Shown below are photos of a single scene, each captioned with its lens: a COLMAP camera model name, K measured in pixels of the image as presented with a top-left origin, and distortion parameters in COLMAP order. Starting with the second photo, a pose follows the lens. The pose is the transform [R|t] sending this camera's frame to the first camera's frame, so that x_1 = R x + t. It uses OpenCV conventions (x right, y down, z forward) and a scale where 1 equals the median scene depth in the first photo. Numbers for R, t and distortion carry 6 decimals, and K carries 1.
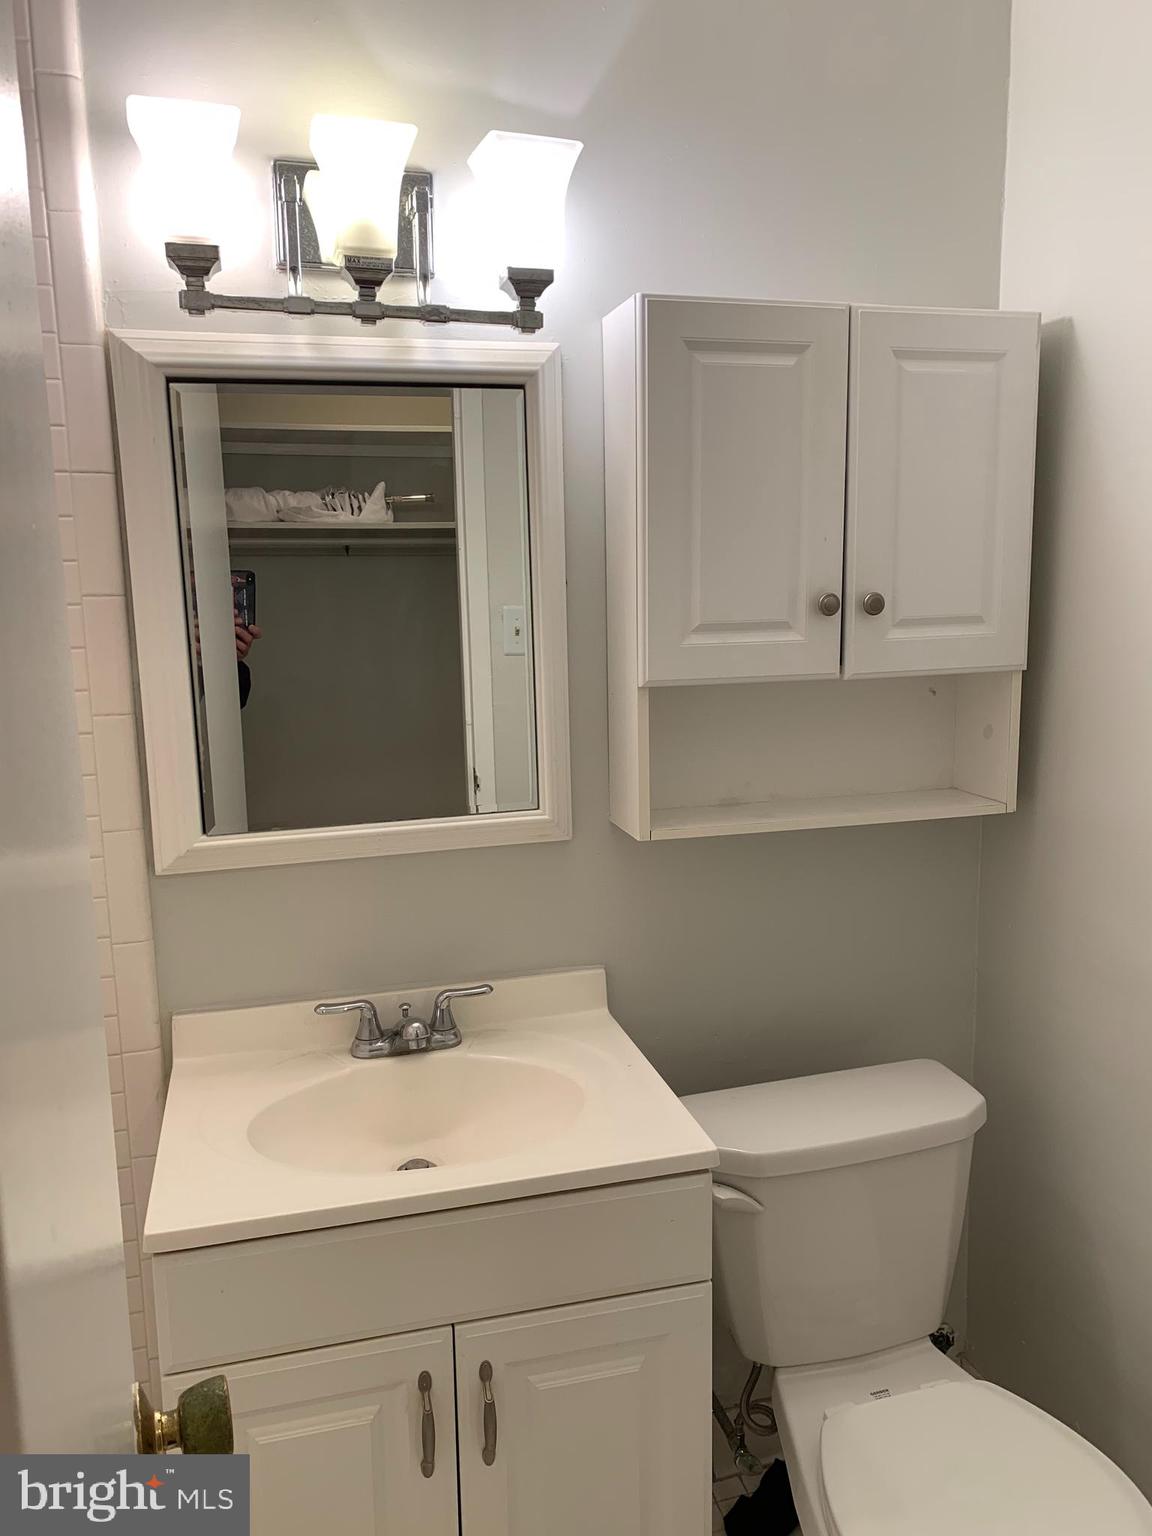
lens RADIAL K [[1164.5, 0, 576.9], [0, 1164.5, 772.6], [0, 0, 1]] dist [0.035098, -0.035774]
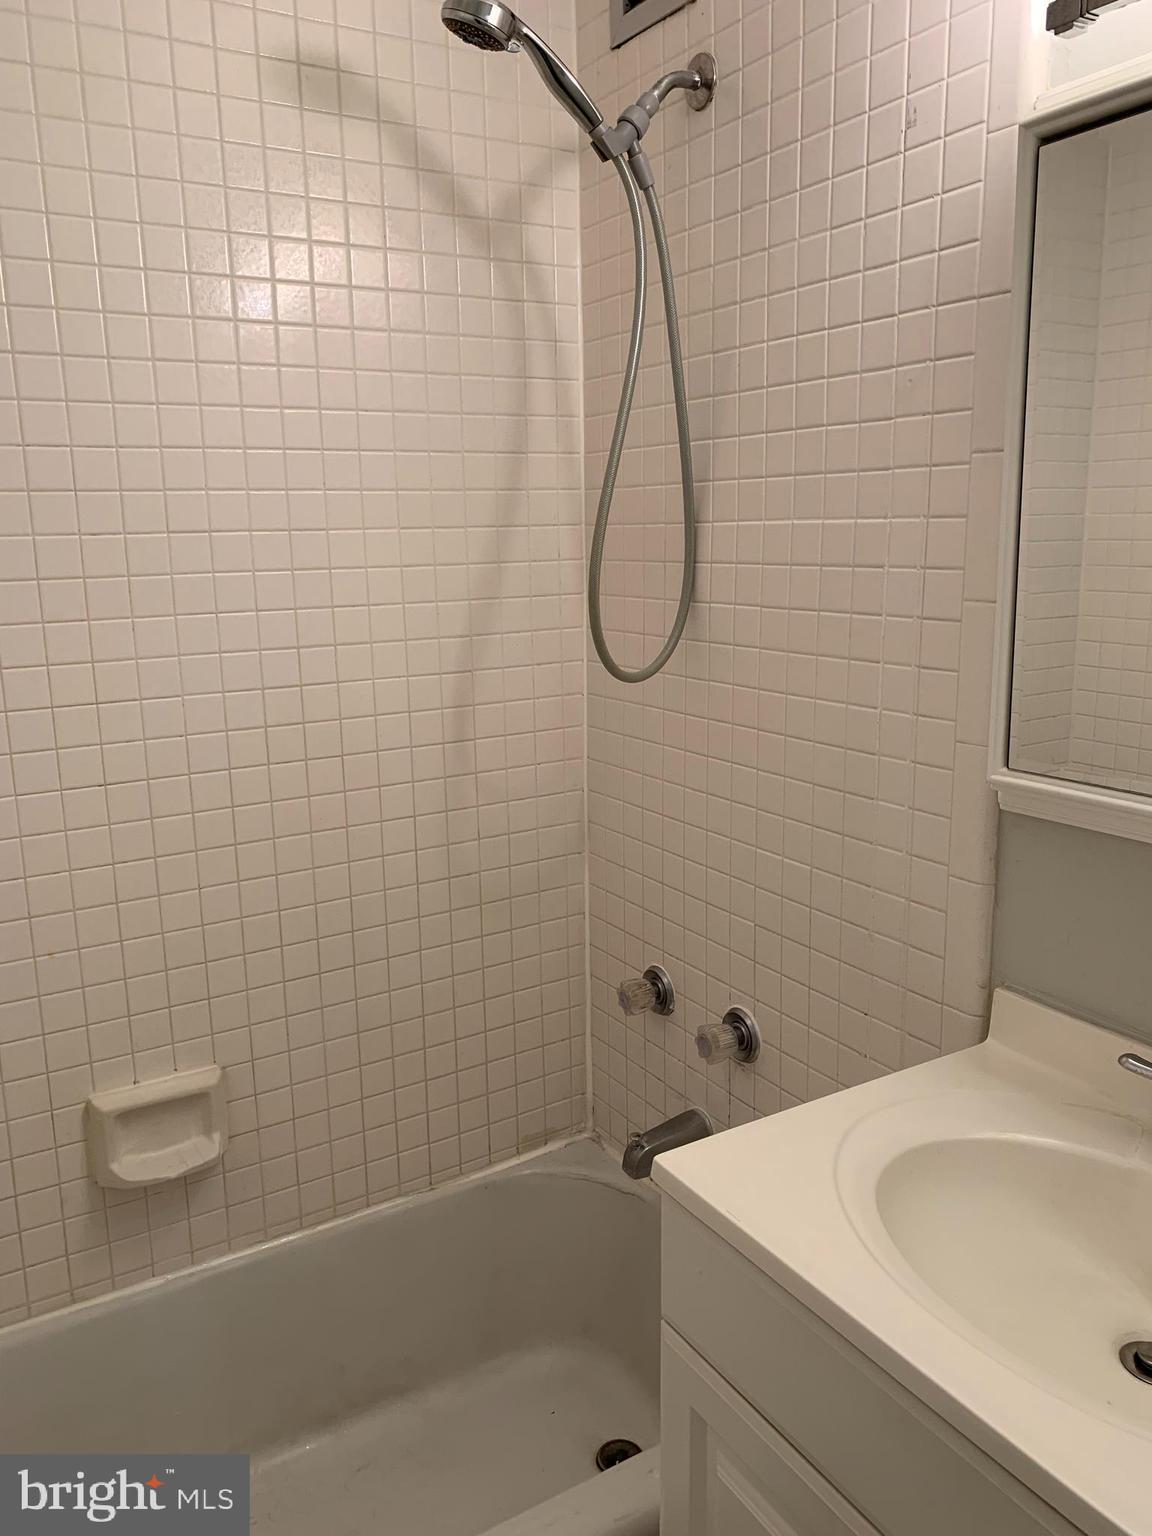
lens RADIAL K [[1164.5, 0, 576.1], [0, 1164.5, 760.3], [0, 0, 1]] dist [0.035098, -0.035774]
pose [[0.280420, 0.201932, -0.938397, 0.315511], [-0.147629, 0.975063, 0.165706, -0.035402], [0.948457, 0.092067, 0.303238, 0.506298]]
